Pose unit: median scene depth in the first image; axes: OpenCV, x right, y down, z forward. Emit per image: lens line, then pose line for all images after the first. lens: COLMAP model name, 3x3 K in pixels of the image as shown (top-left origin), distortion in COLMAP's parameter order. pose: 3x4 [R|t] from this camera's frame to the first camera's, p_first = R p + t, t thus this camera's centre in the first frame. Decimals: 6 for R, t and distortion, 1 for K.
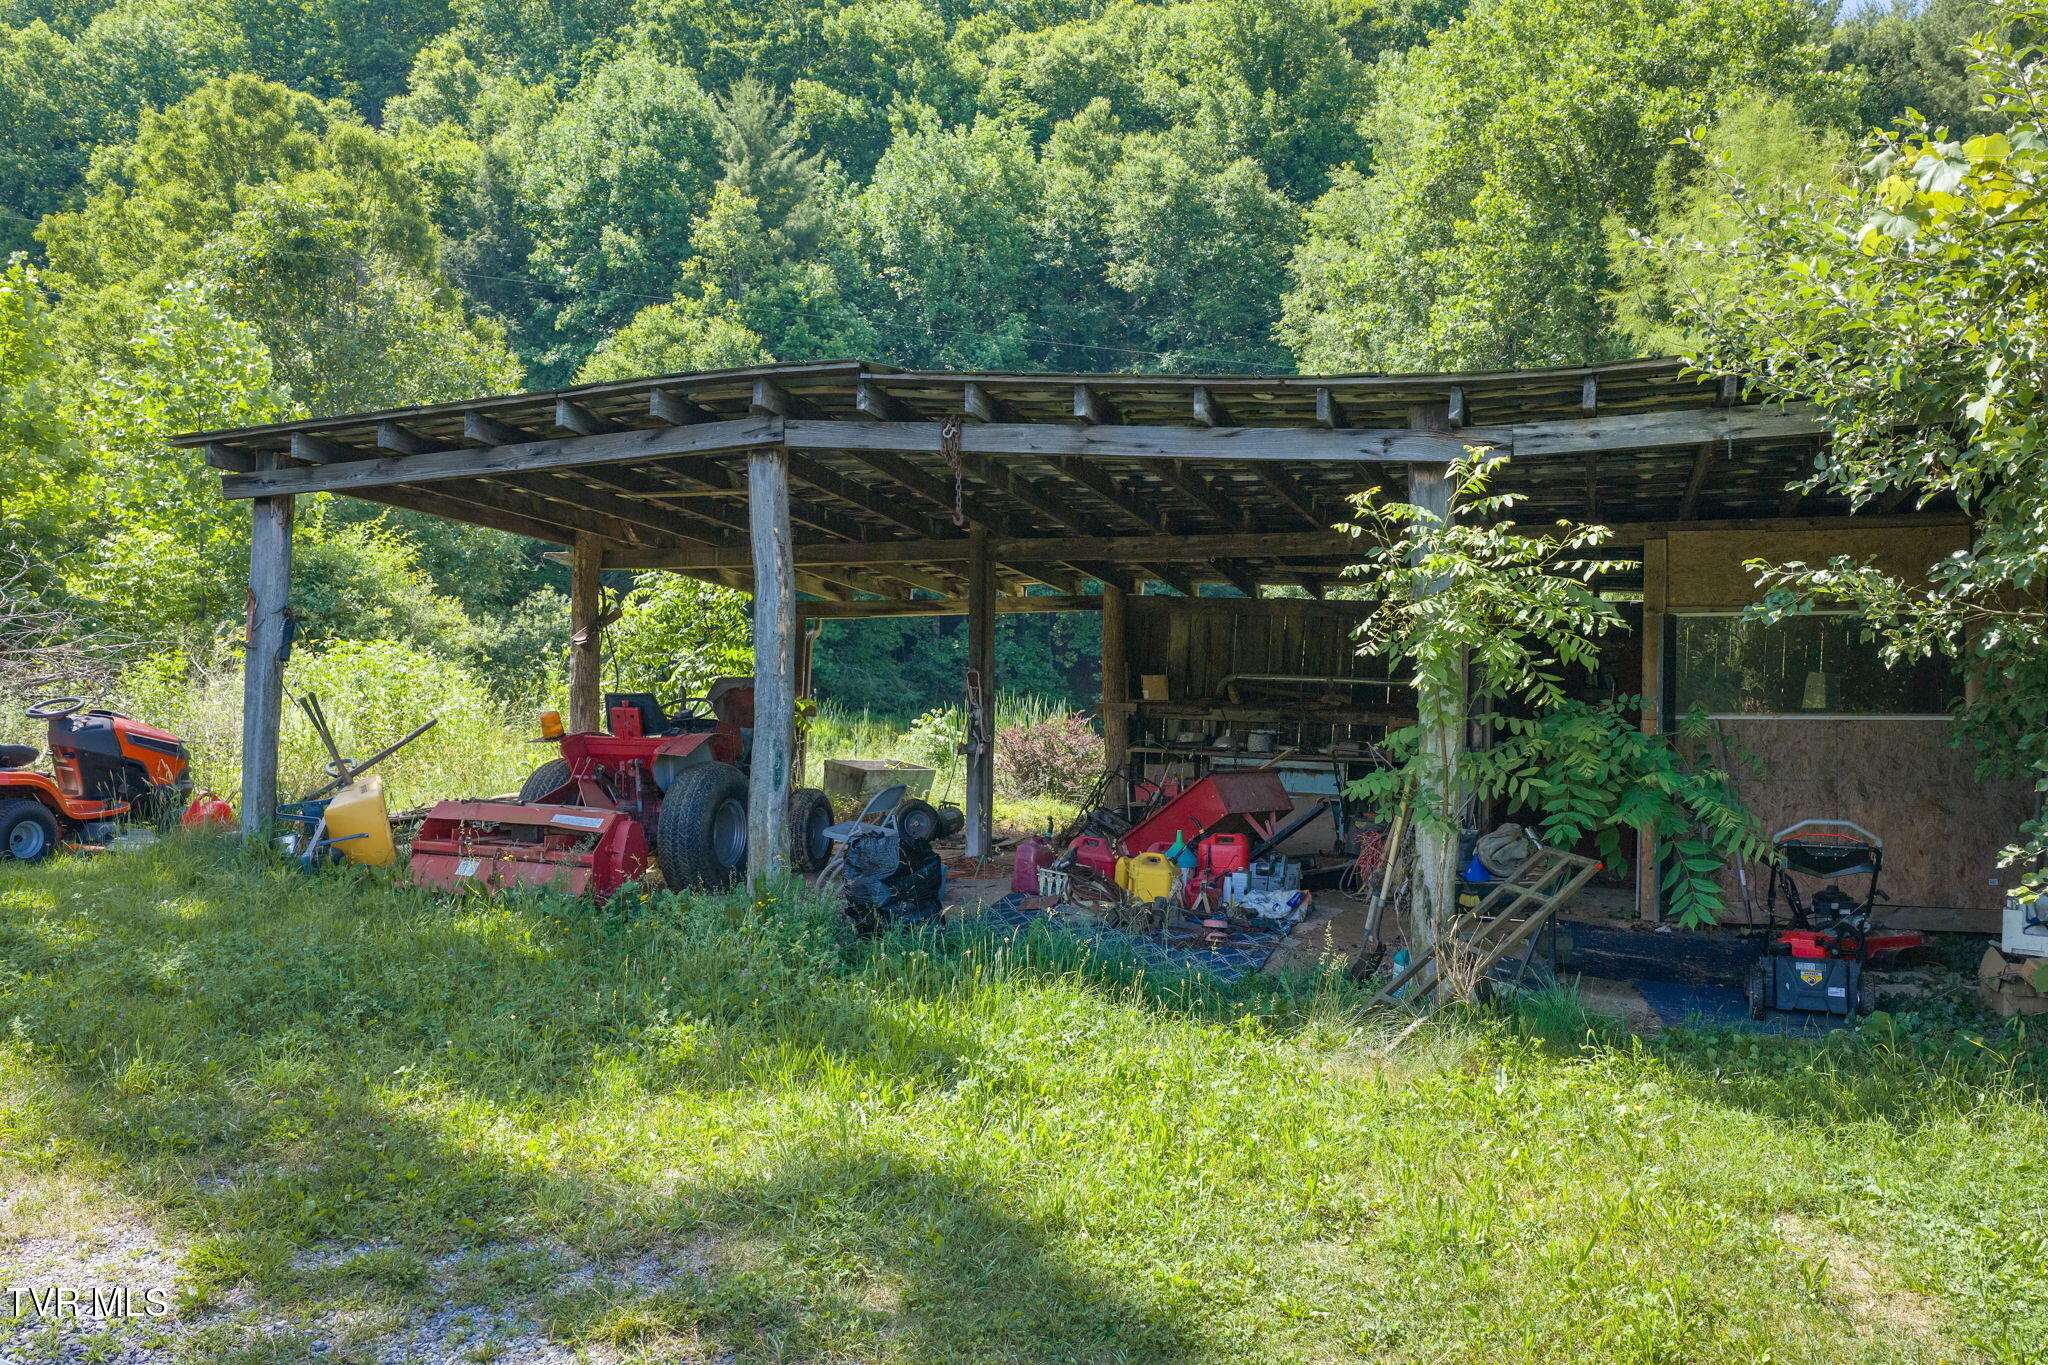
lens RADIAL K [[1697.1, 0, 1024.0], [0, 1697.1, 682.5], [0, 0, 1]] dist [0.015946, -0.019020]
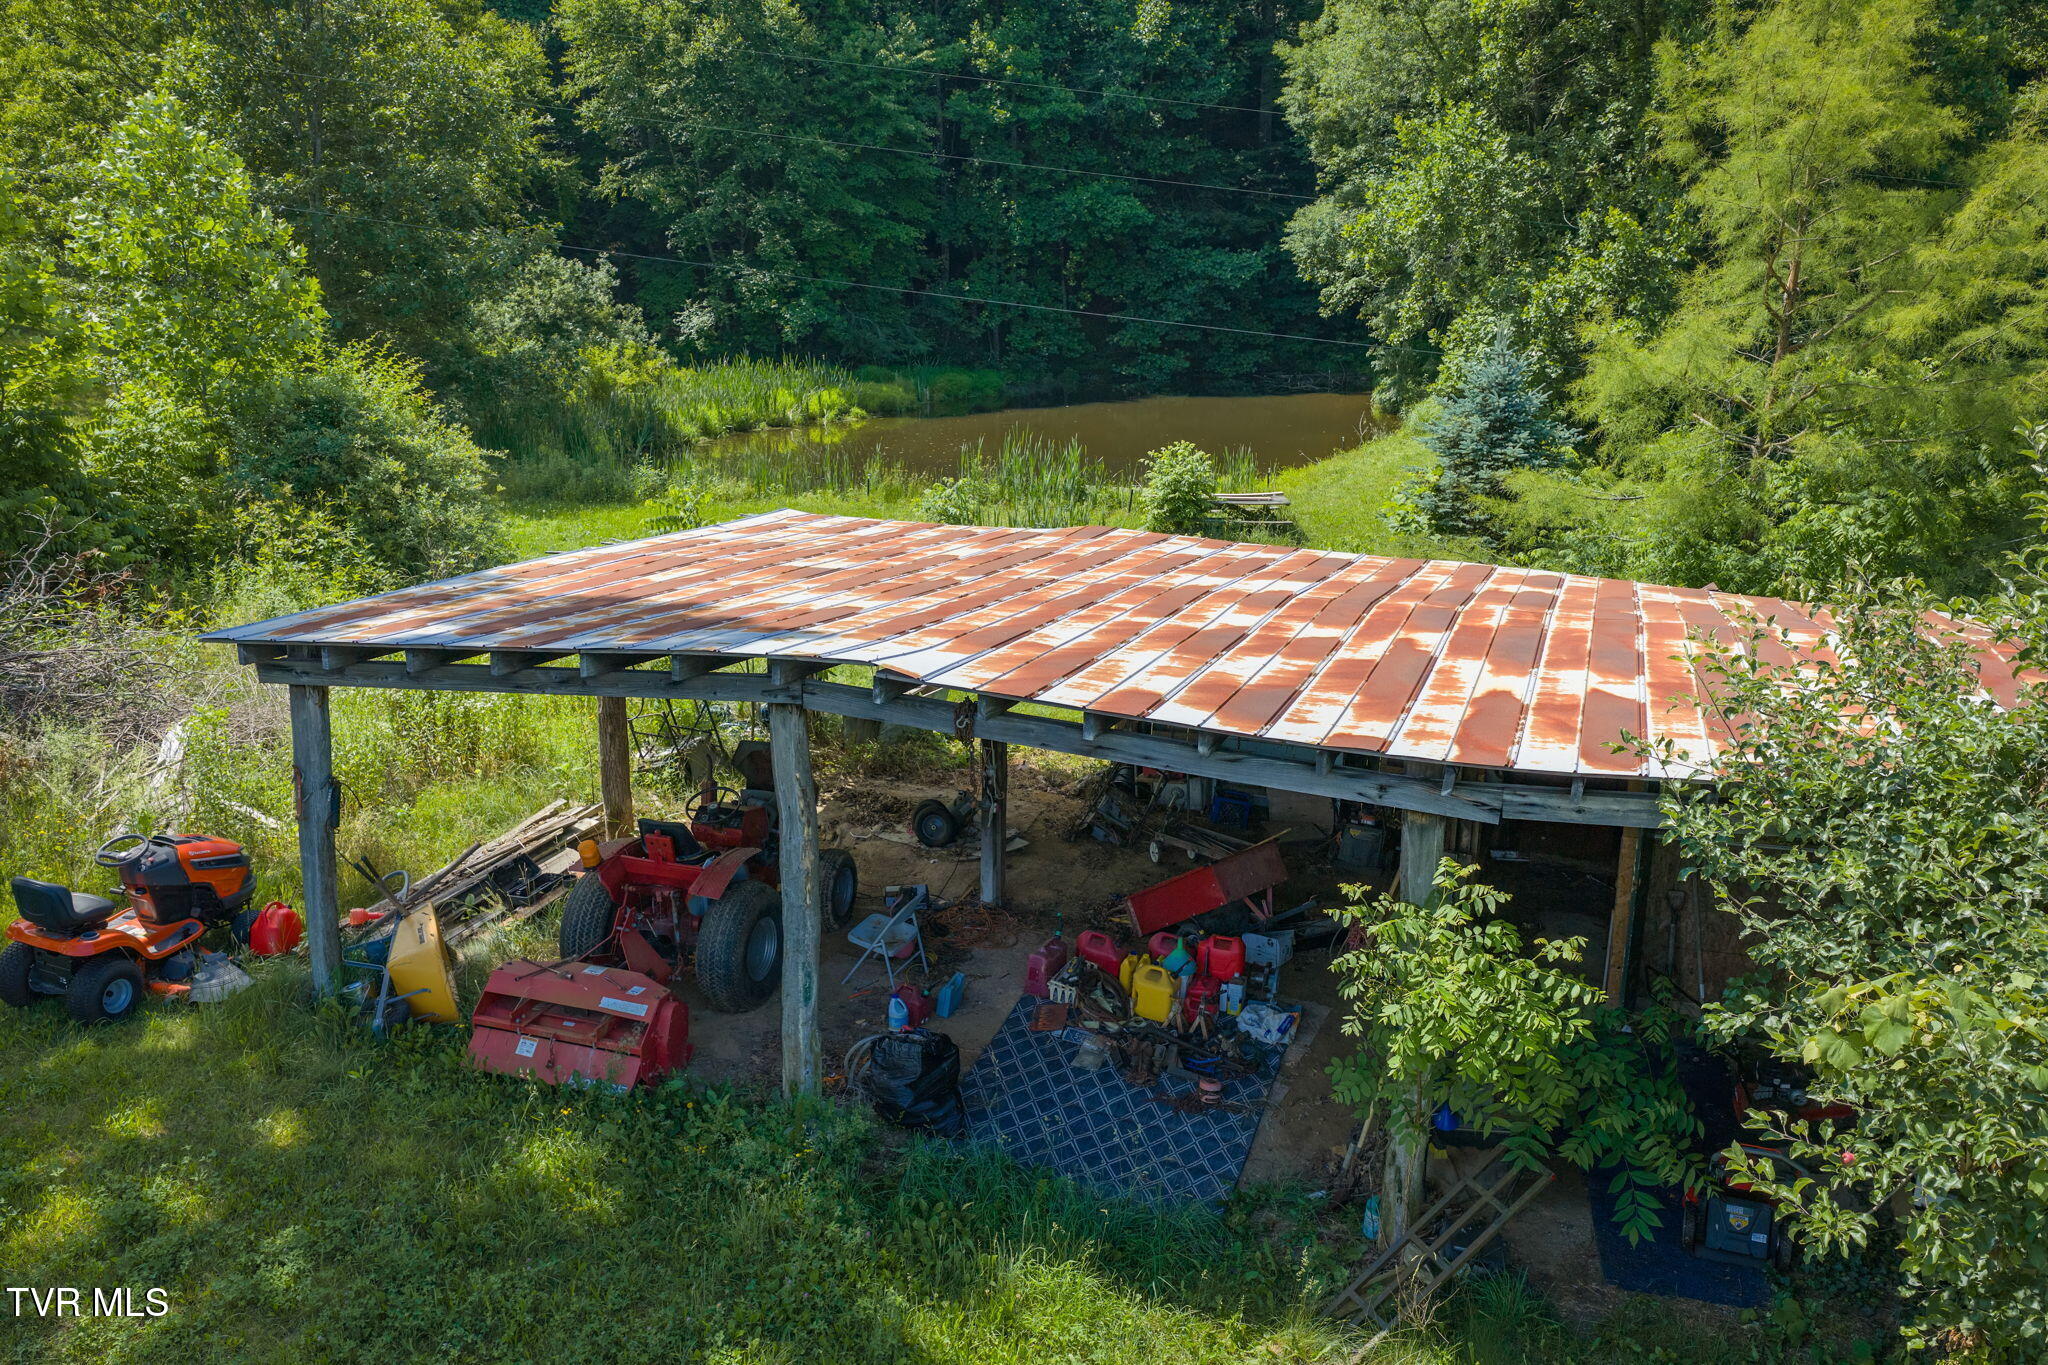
lens RADIAL K [[1697.1, 0, 1024.0], [0, 1697.1, 682.5], [0, 0, 1]] dist [0.015946, -0.019020]
pose [[0.999966, -0.002216, -0.007985, 0.001773], [0.004238, 0.964797, 0.262962, -0.374458], [0.007121, -0.262987, 0.964773, 0.007864]]
